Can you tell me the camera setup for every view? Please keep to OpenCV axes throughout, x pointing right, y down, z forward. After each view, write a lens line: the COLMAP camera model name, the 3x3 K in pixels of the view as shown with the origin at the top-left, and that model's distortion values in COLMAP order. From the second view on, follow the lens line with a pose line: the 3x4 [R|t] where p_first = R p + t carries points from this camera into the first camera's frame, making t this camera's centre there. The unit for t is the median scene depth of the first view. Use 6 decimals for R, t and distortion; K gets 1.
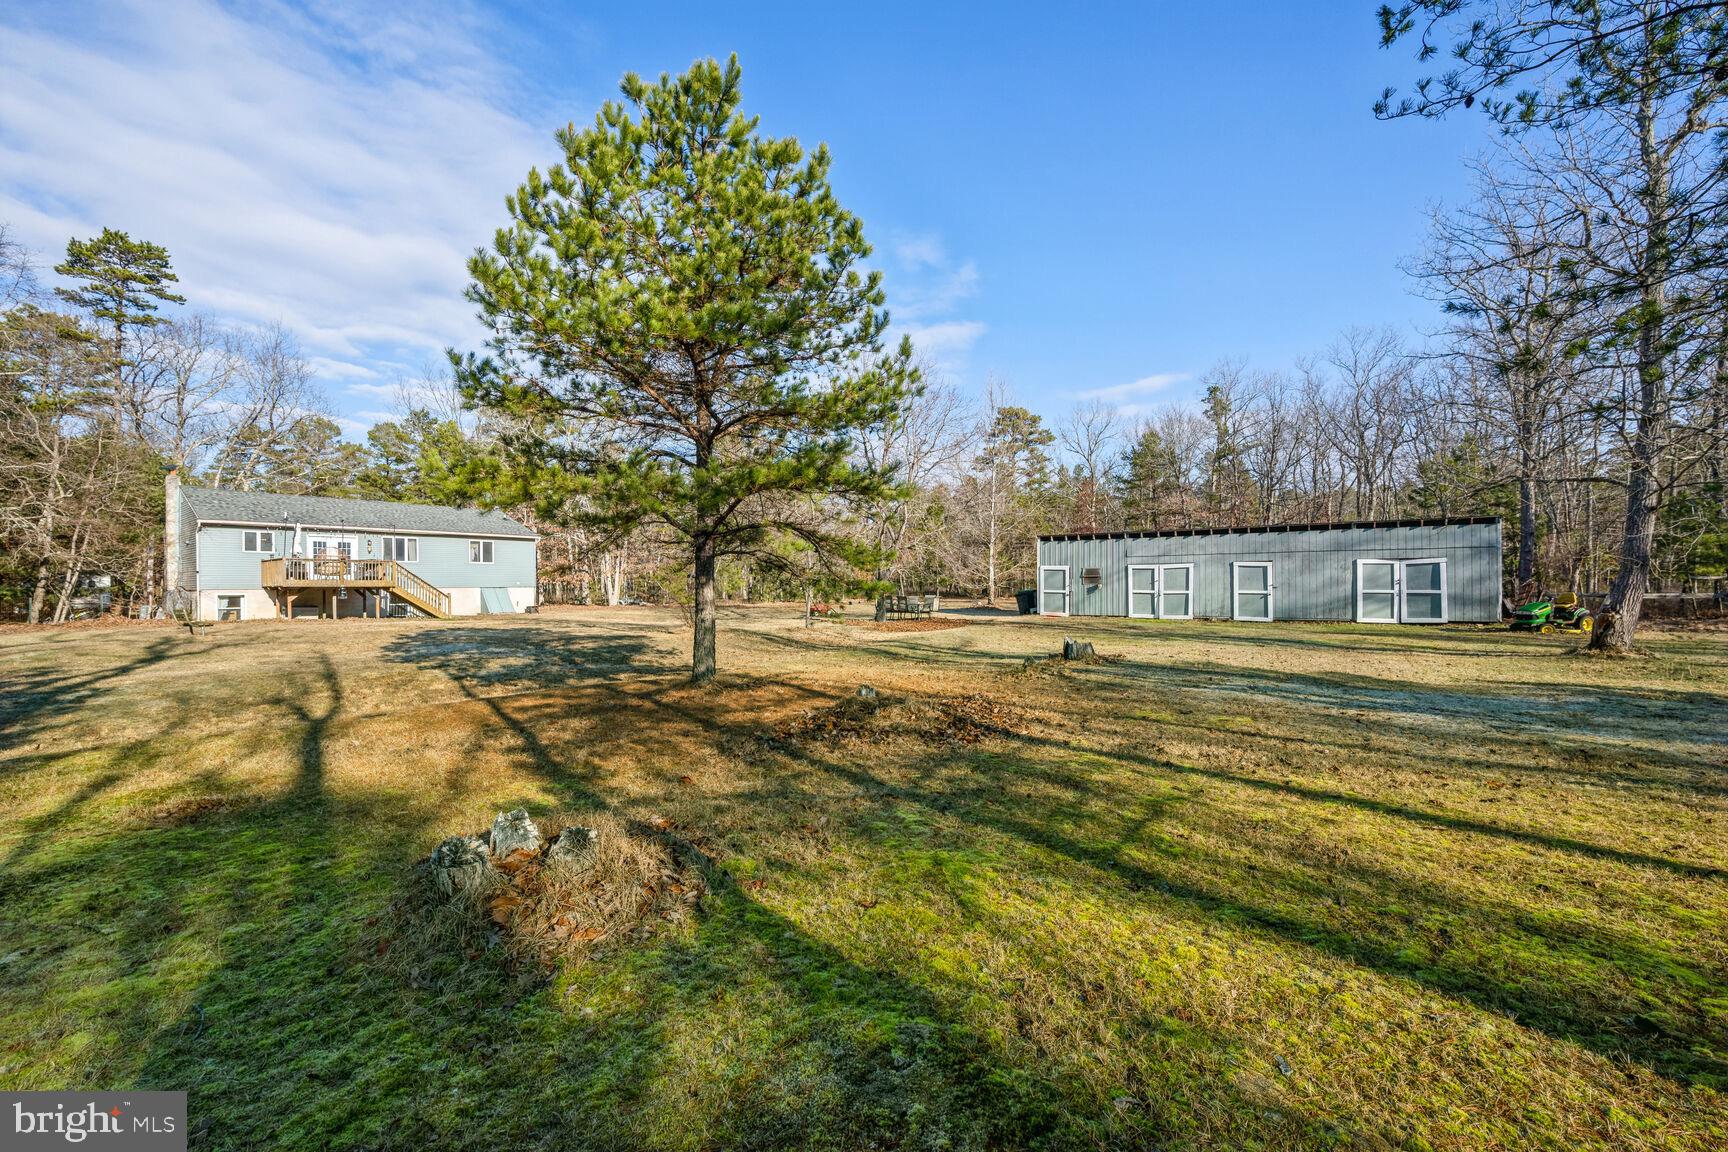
lens RADIAL K [[699.8, 0, 862.5], [0, 699.8, 557.6], [0, 0, 1]] dist [-0.000014, -0.000165]
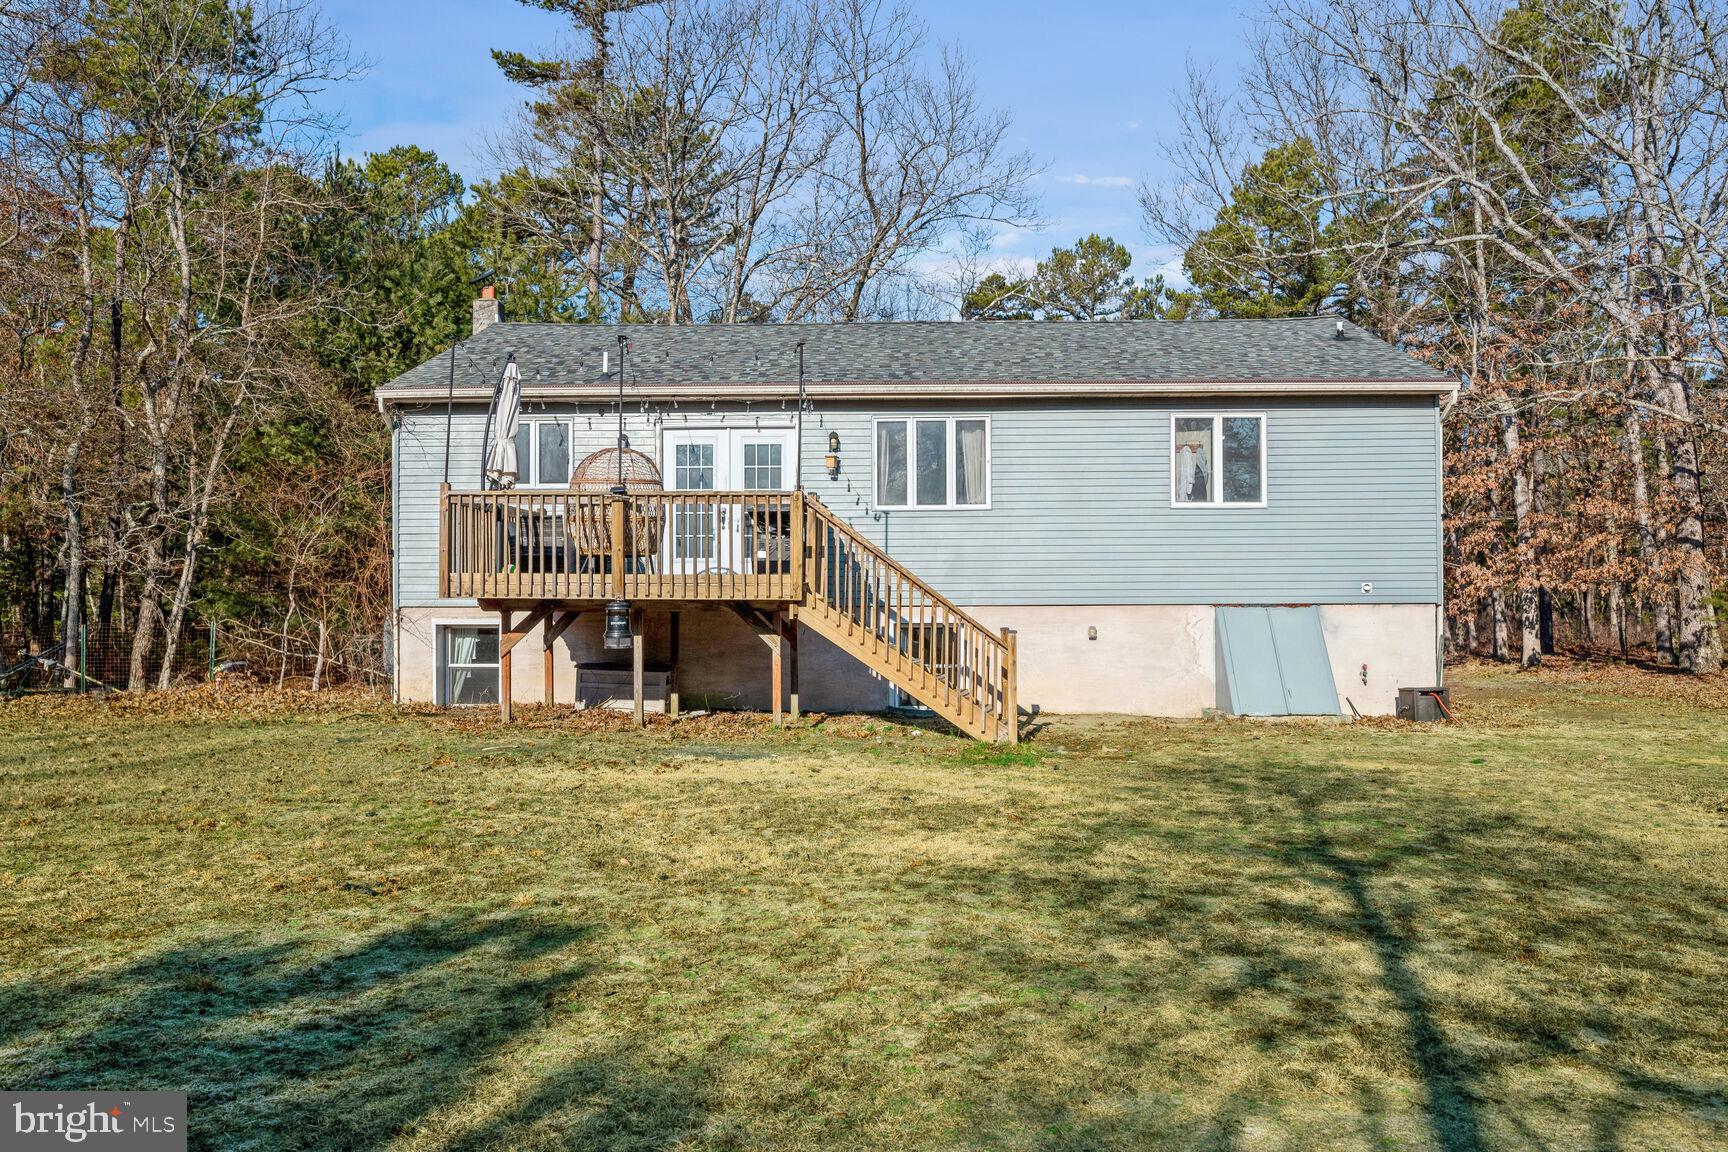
lens RADIAL K [[1493.3, 0, 864.0], [0, 1493.3, 576.0], [0, 0, 1]] dist [0.008114, 0.004992]
pose [[0.620763, -0.008843, -0.783948, -0.238935], [0.029492, 0.999492, 0.012079, 0.025557], [0.783443, -0.030618, 0.620709, 0.652649]]
